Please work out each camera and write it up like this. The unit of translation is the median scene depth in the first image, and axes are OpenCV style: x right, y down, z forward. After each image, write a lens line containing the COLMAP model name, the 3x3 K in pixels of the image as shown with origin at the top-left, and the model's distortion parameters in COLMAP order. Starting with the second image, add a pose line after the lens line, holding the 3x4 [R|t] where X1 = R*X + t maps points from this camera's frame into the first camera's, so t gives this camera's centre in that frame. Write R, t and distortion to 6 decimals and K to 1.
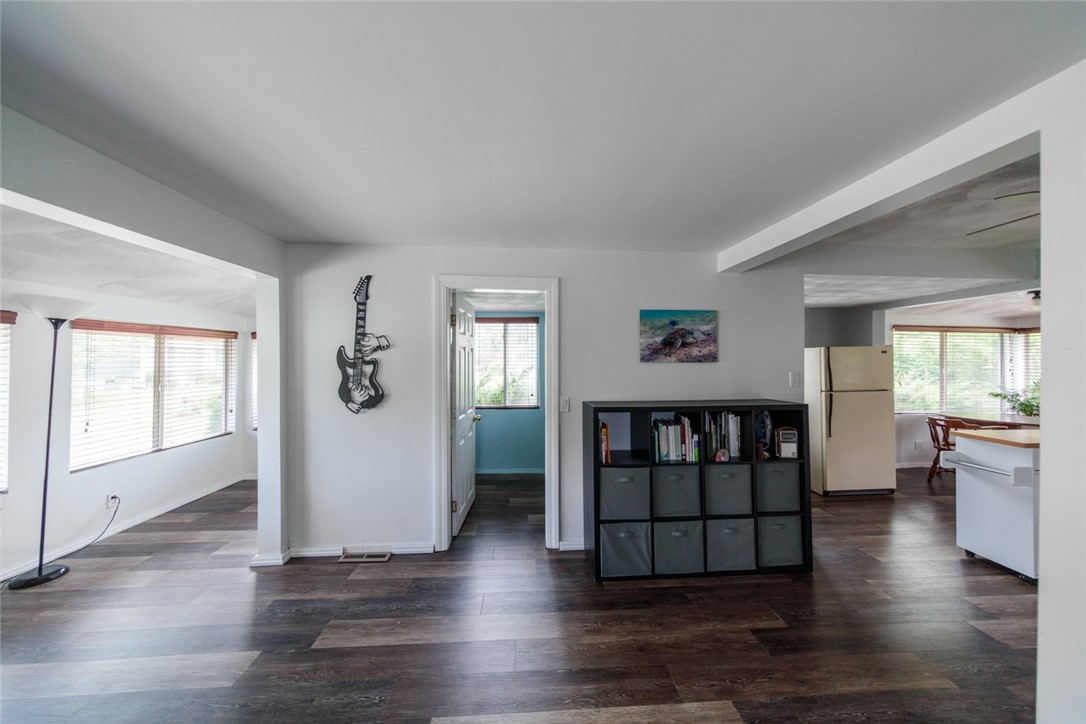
lens RADIAL K [[353.7, 0, 543.6], [0, 353.7, 359.2], [0, 0, 1]] dist [0.001117, -0.000074]
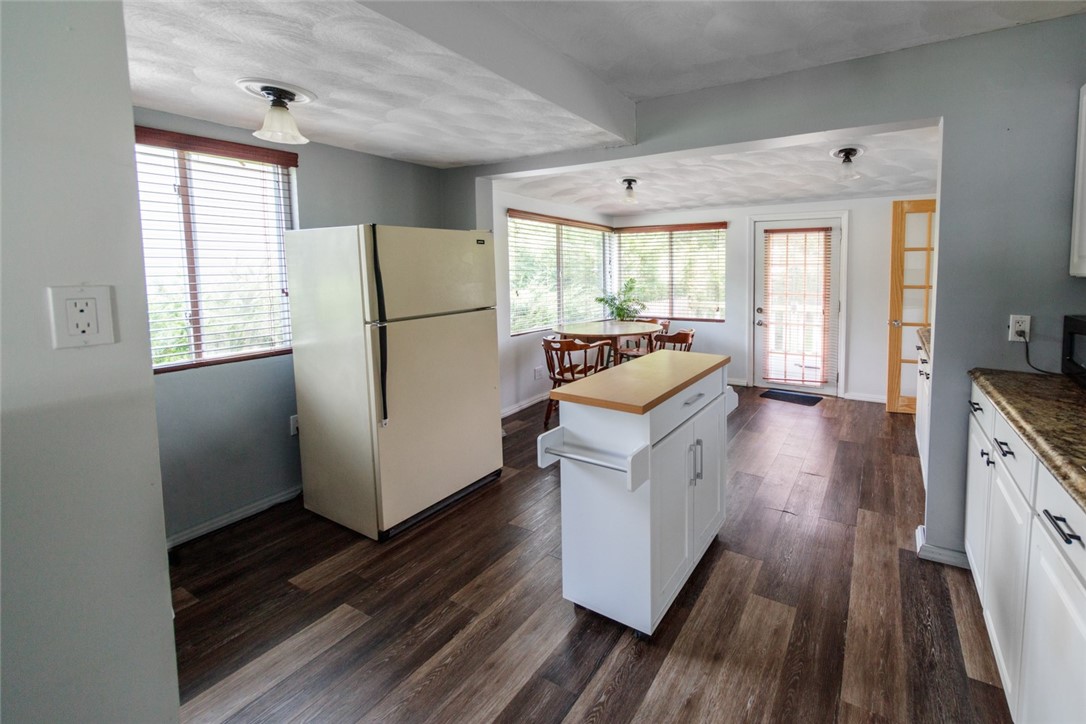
lens RADIAL K [[438.5, 0, 657.6], [0, 438.5, 297.8], [0, 0, 1]] dist [0.002568, 0.000242]
pose [[0.503983, -0.062799, 0.861428, 0.695489], [-0.001029, 0.997309, 0.073307, 0.024500], [-0.863713, -0.037832, 0.502562, 0.560813]]
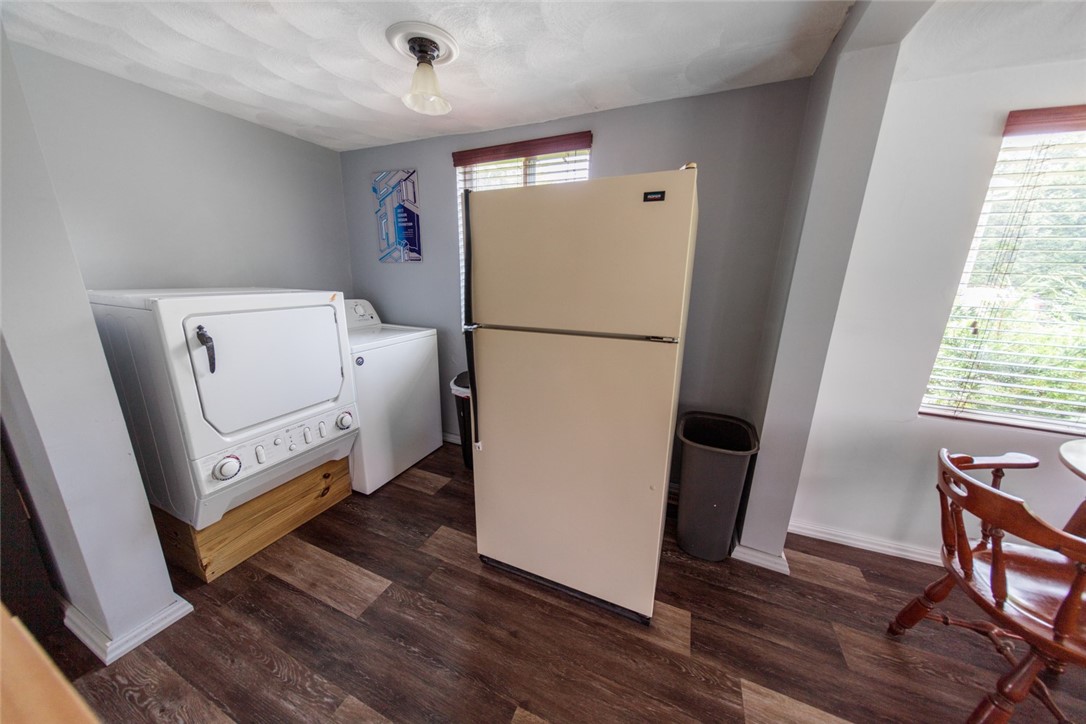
lens RADIAL K [[353.7, 0, 543.6], [0, 353.7, 359.2], [0, 0, 1]] dist [0.001117, -0.000074]
pose [[0.895108, 0.125709, -0.427761, 1.430611], [-0.016420, 0.968072, 0.250135, 0.047471], [0.445548, -0.216874, 0.868593, 0.993297]]
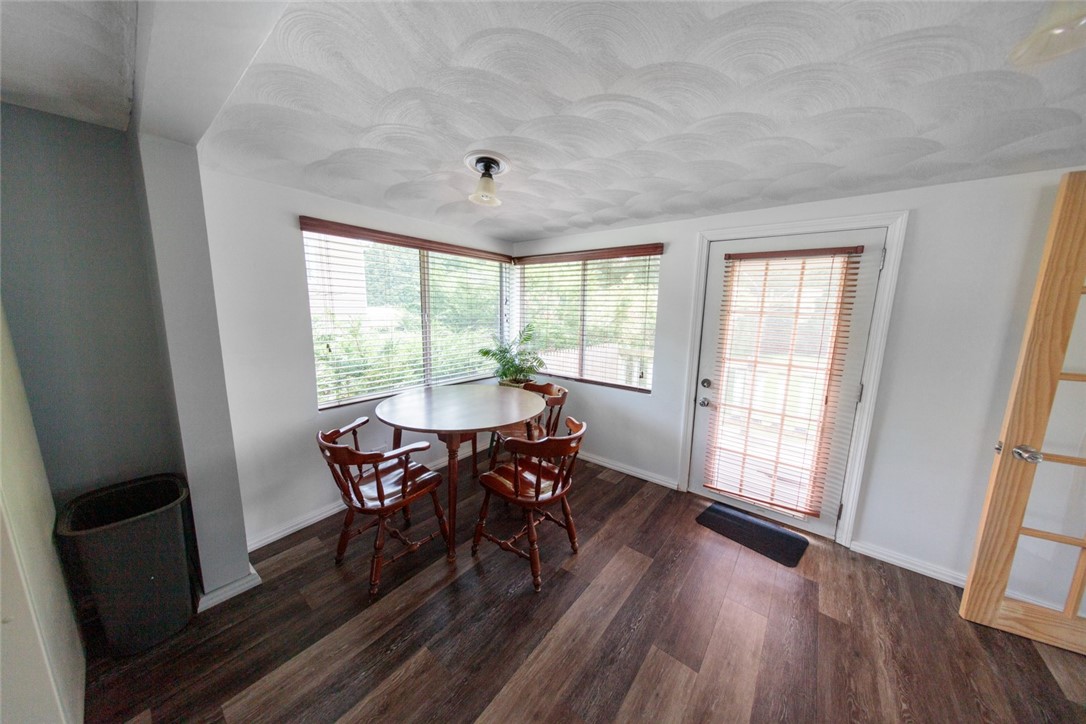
lens RADIAL K [[348.5, 0, 545.2], [0, 348.5, 360.7], [0, 0, 1]] dist [-0.000206, -0.000052]
pose [[0.663542, -0.110717, 0.739901, 1.509704], [-0.022884, 0.985522, 0.167994, 0.002661], [-0.747789, -0.128403, 0.651402, 0.832958]]
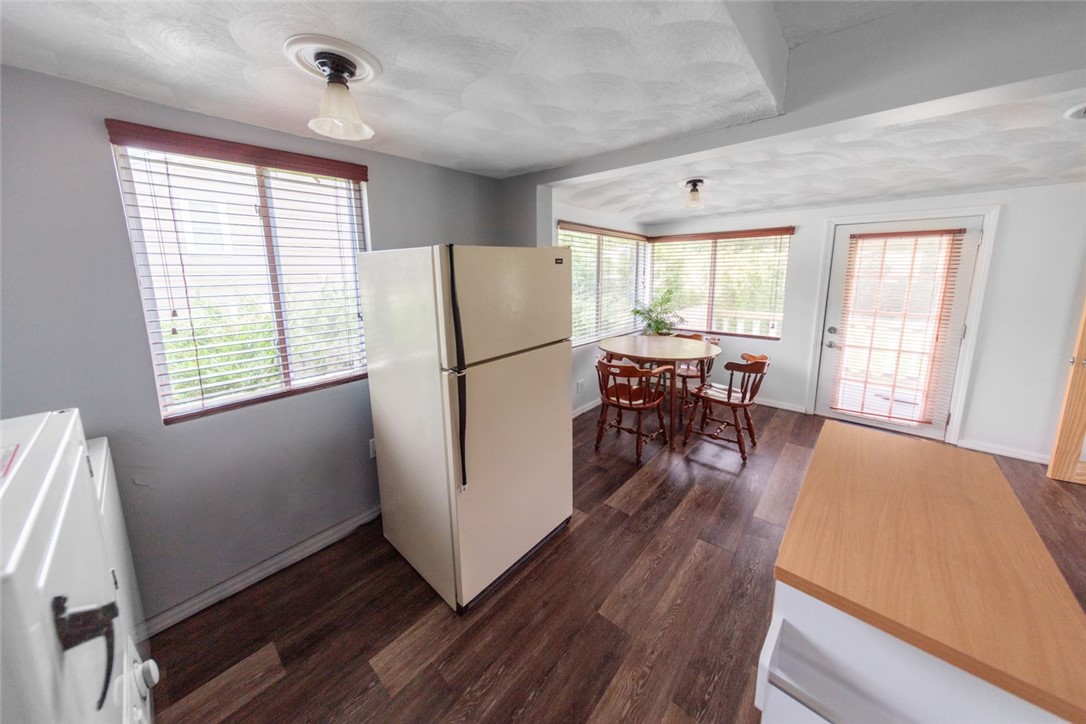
lens RADIAL K [[354.7, 0, 543.6], [0, 354.7, 325.7], [0, 0, 1]] dist [0.000701, -0.000051]
pose [[0.706384, -0.117617, 0.697988, 0.862992], [0.004487, 0.986822, 0.161747, -0.016486], [-0.707815, -0.111123, 0.697603, 0.957947]]
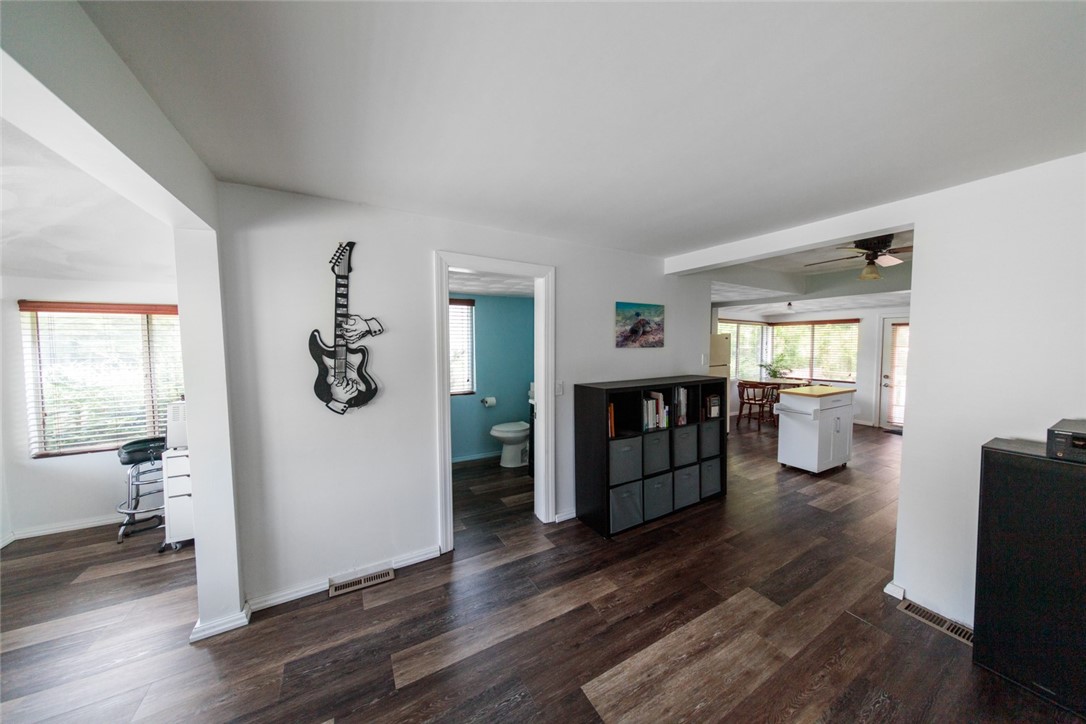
lens RADIAL K [[353.7, 0, 543.6], [0, 353.7, 359.2], [0, 0, 1]] dist [0.001117, -0.000074]
pose [[0.894287, -0.022113, 0.446946, -0.470306], [-0.002638, 0.998500, 0.054680, -0.017048], [-0.447485, -0.050078, 0.892888, 0.079334]]
